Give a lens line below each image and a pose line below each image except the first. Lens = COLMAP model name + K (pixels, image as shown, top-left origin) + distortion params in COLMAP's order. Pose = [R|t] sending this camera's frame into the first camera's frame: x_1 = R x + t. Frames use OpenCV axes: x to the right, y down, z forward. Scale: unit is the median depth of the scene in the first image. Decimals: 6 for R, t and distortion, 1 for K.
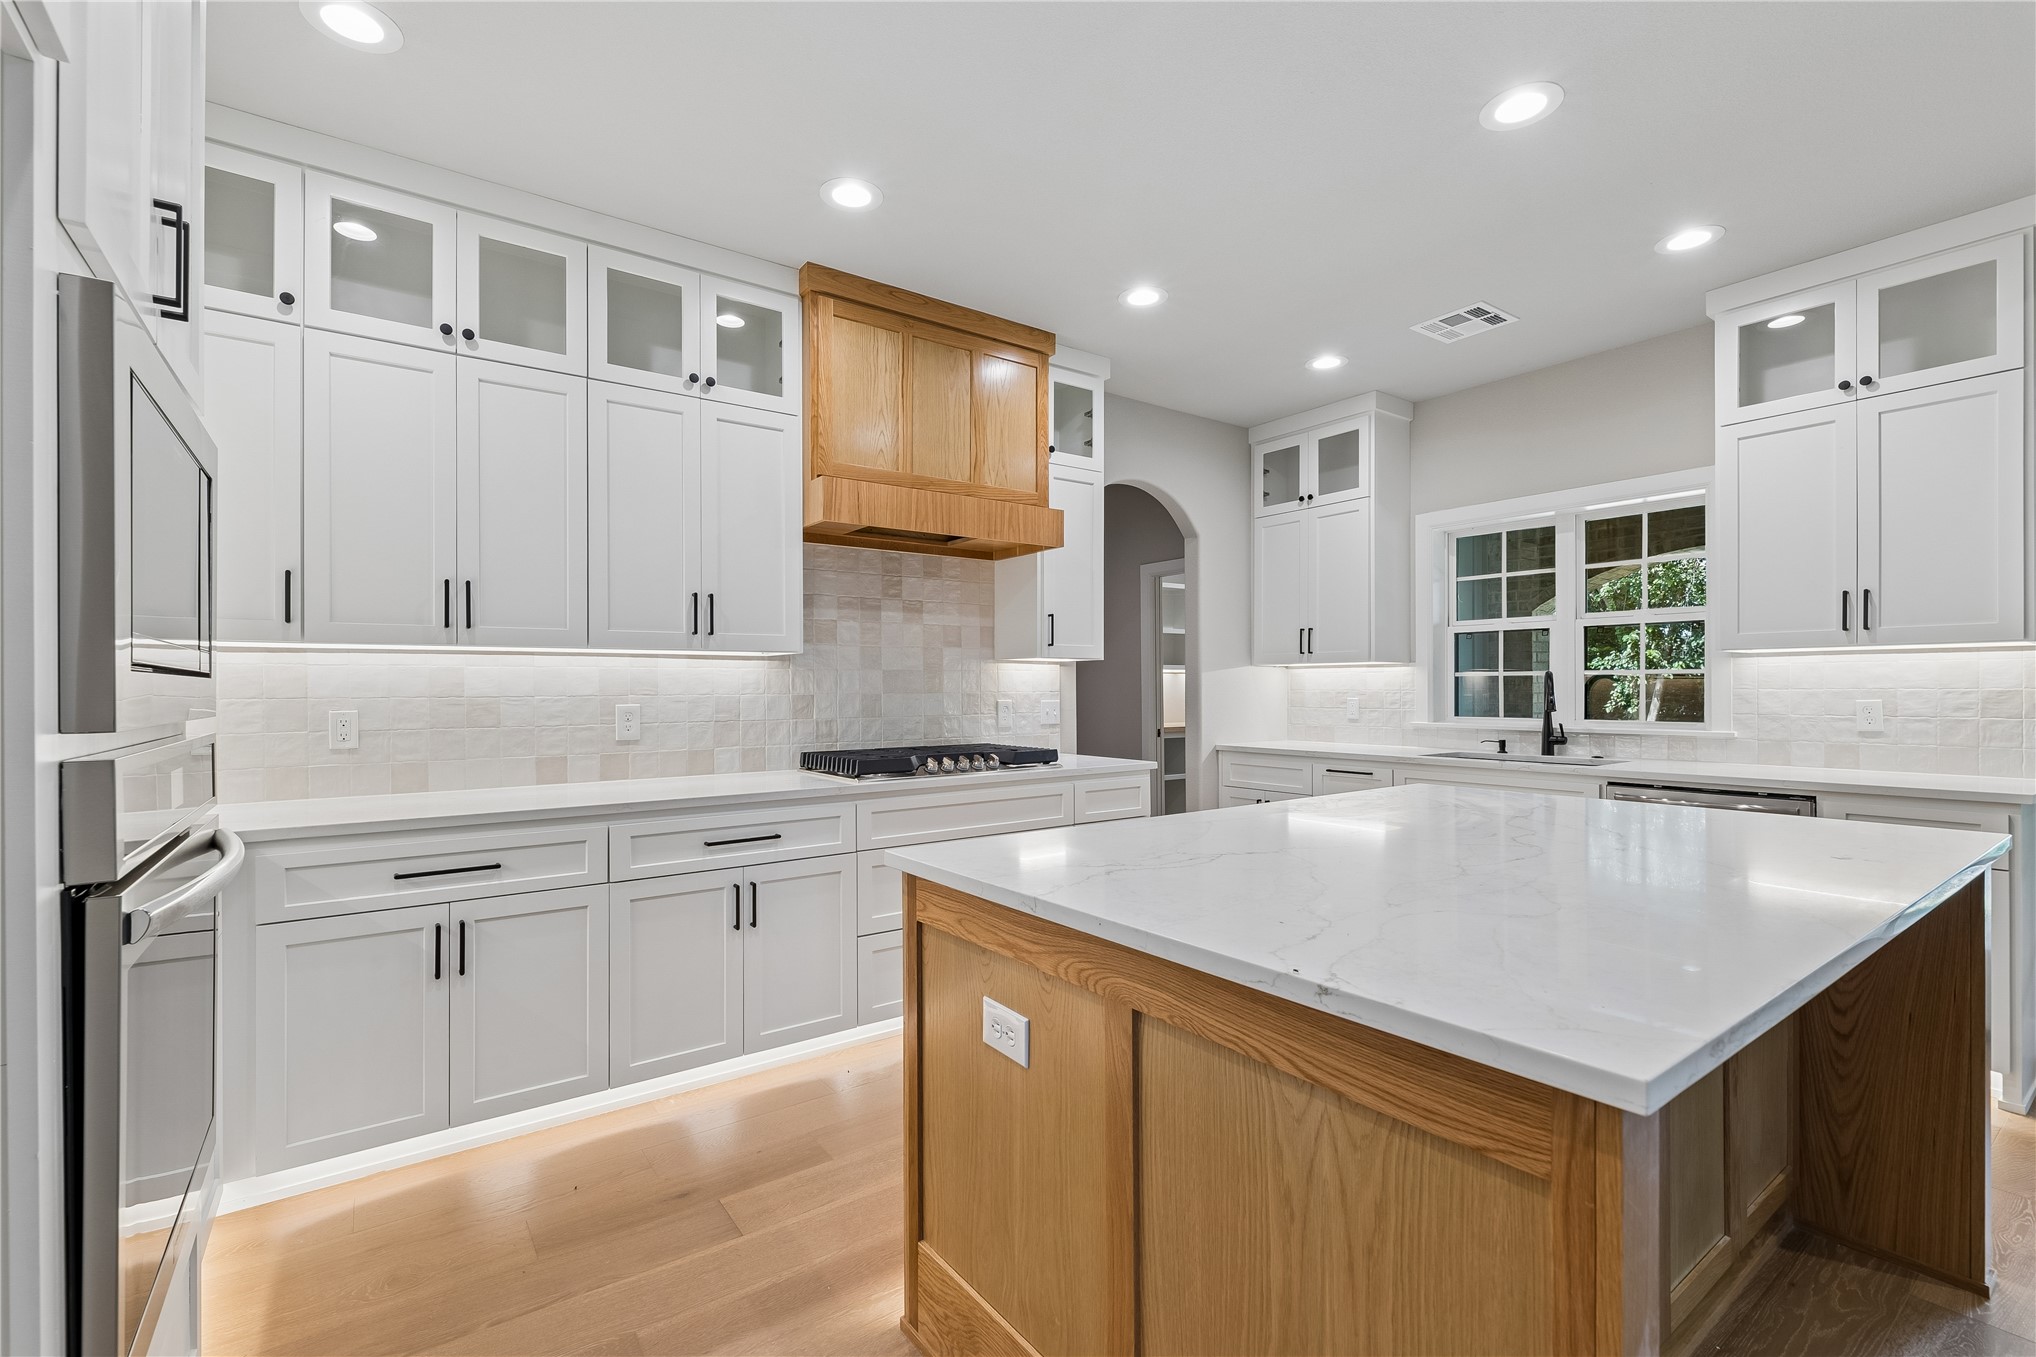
lens RADIAL K [[890.3, 0, 1012.0], [0, 890.3, 679.7], [0, 0, 1]] dist [-0.000752, -0.000003]
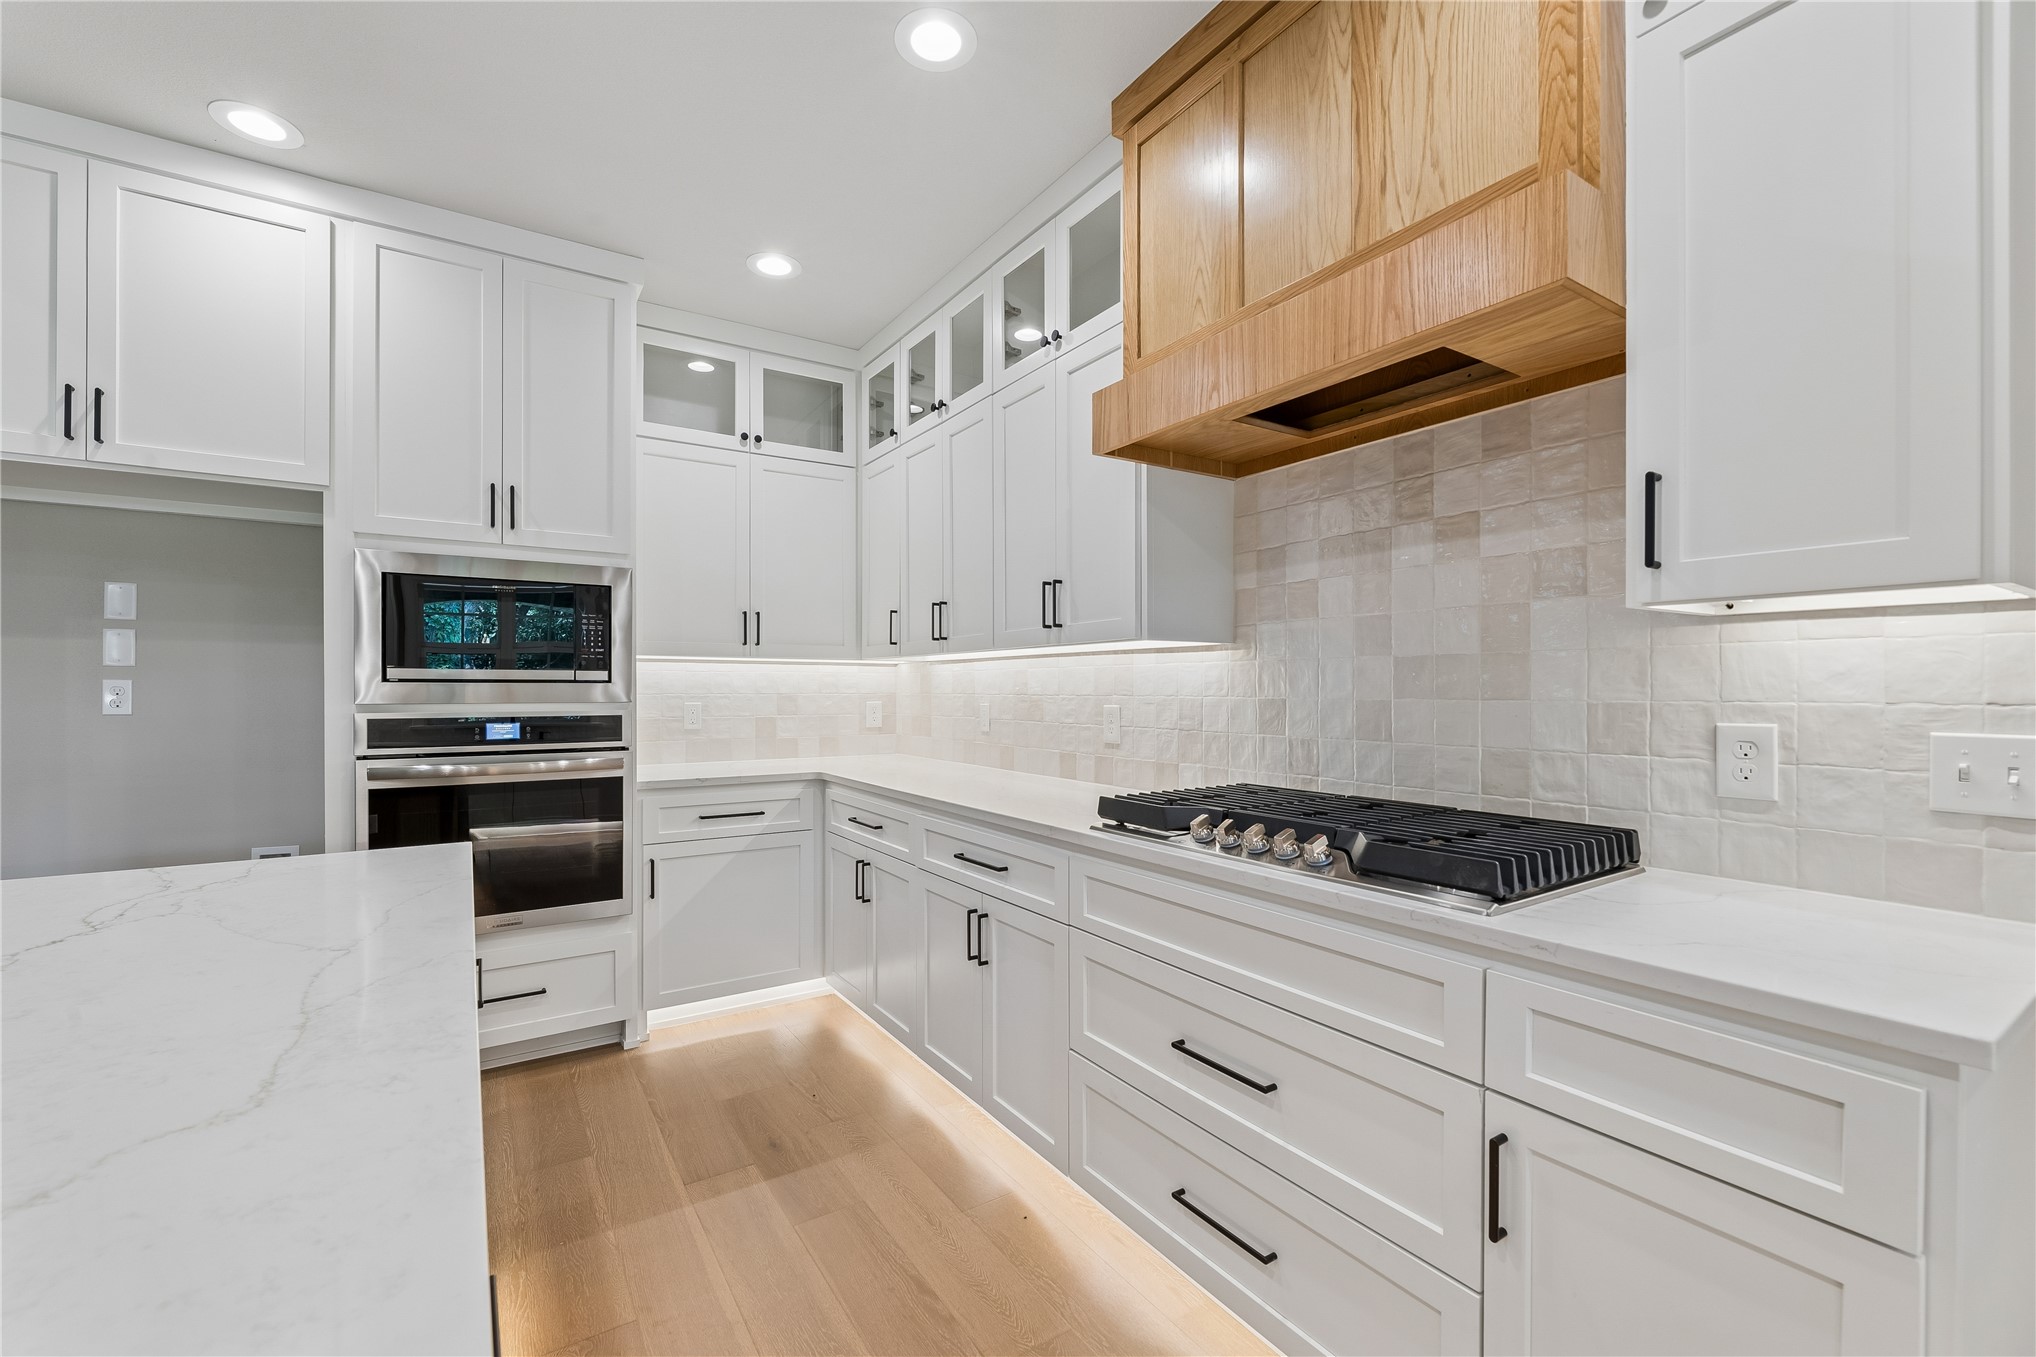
lens RADIAL K [[841.5, 0, 999.5], [0, 841.5, 685.9], [0, 0, 1]] dist [0.000848, -0.000010]
pose [[-0.058956, 0.002450, -0.998258, 0.400358], [0.010196, 0.999946, 0.001852, 0.004145], [0.998209, -0.010069, -0.058978, 0.818056]]
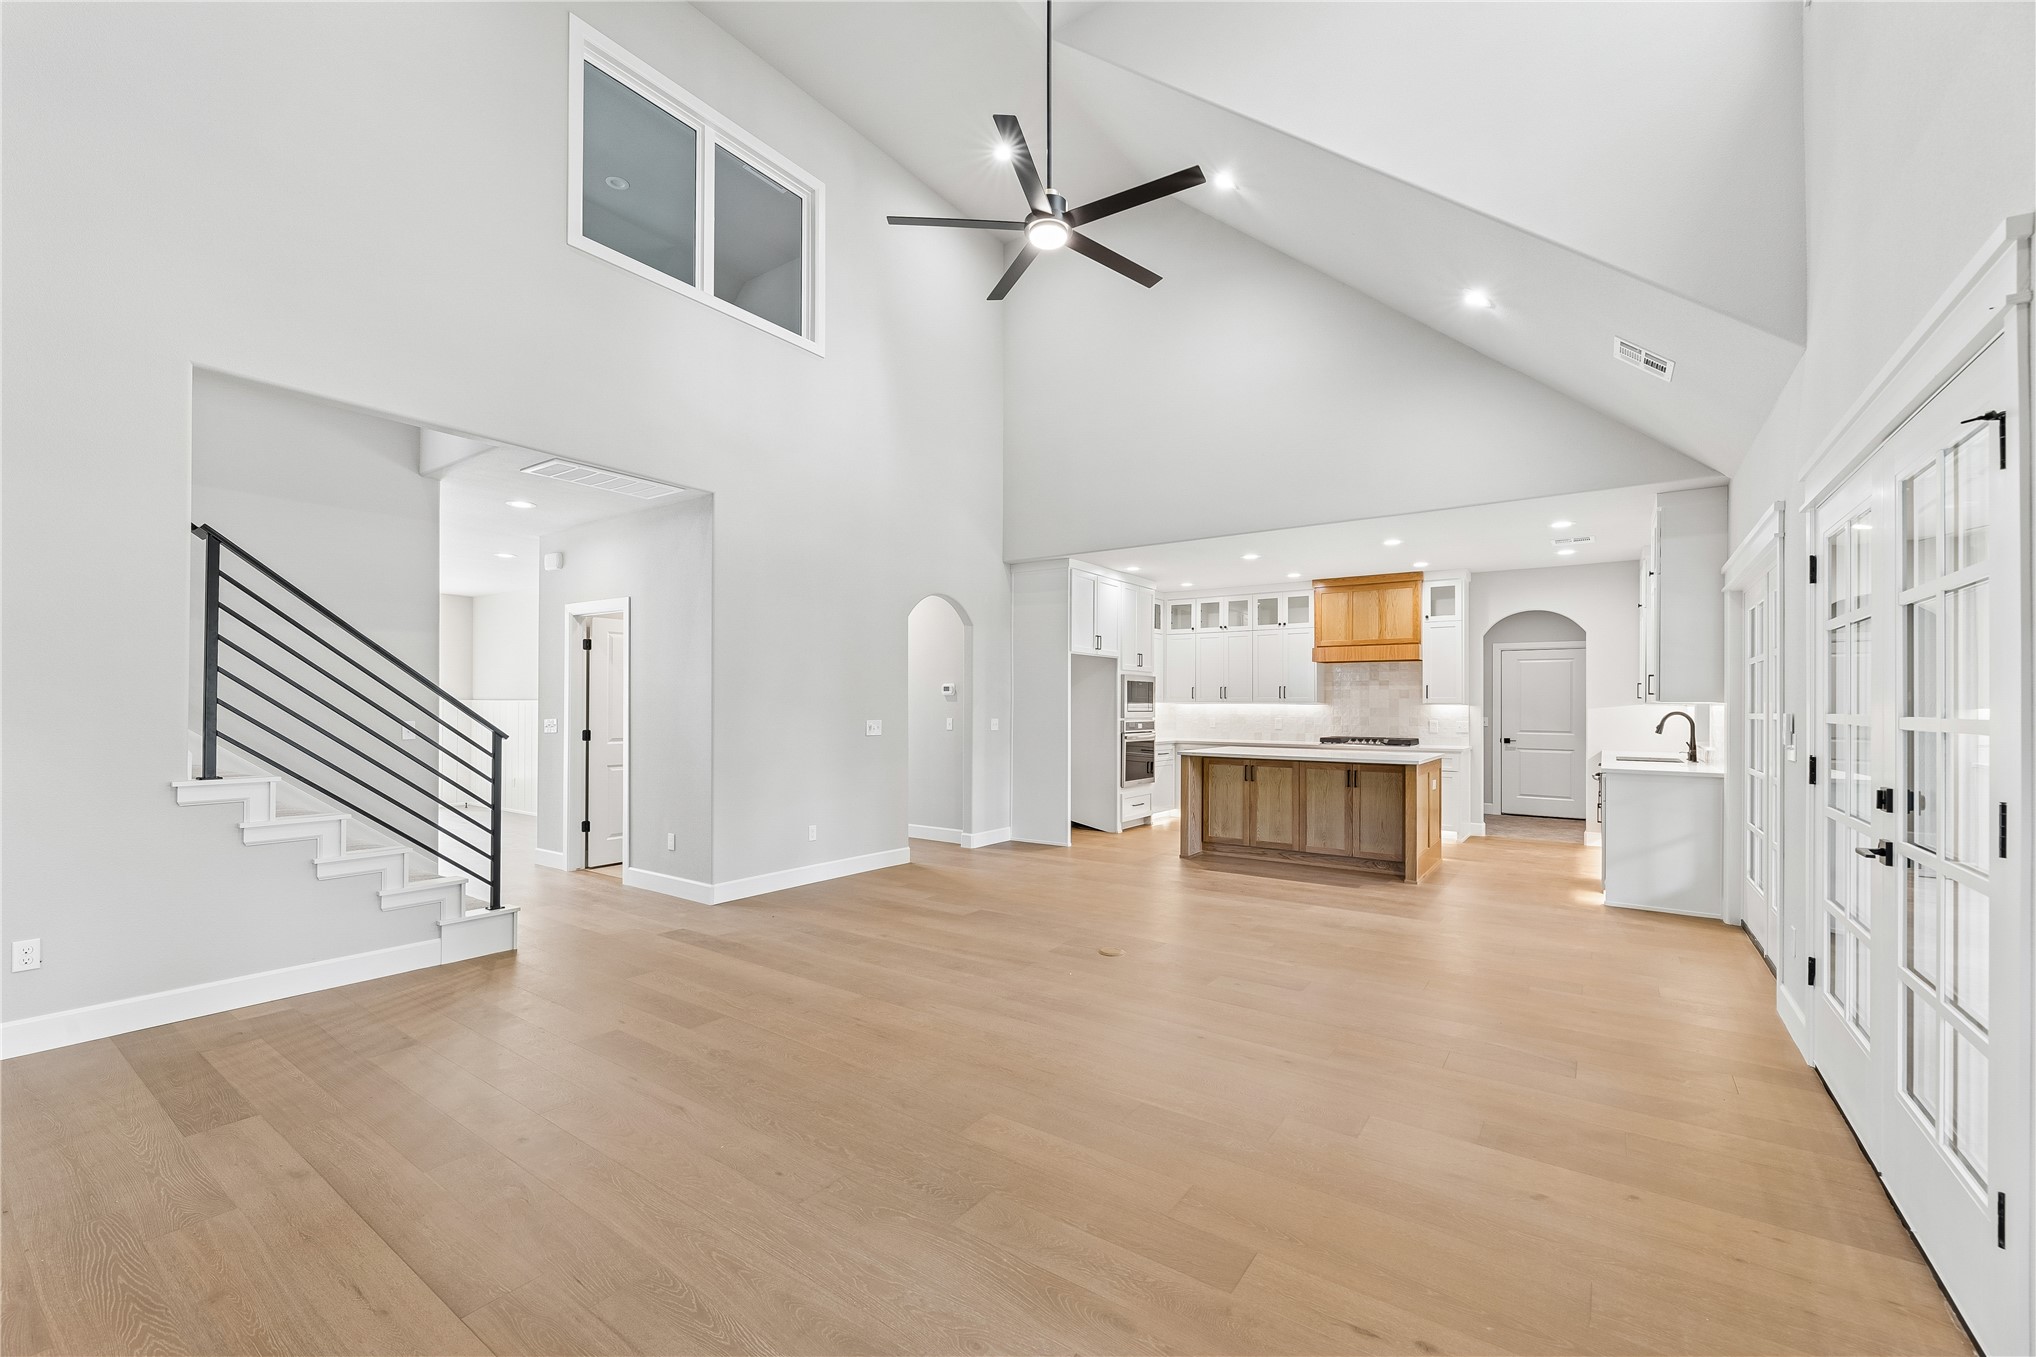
lens RADIAL K [[841.7, 0, 998.1], [0, 841.7, 697.1], [0, 0, 1]] dist [0.003037, 0.000257]
pose [[0.313955, -0.002247, -0.949435, 1.950357], [0.001336, 0.999997, -0.001925, -0.041455], [0.949437, -0.000664, 0.313957, -0.861389]]
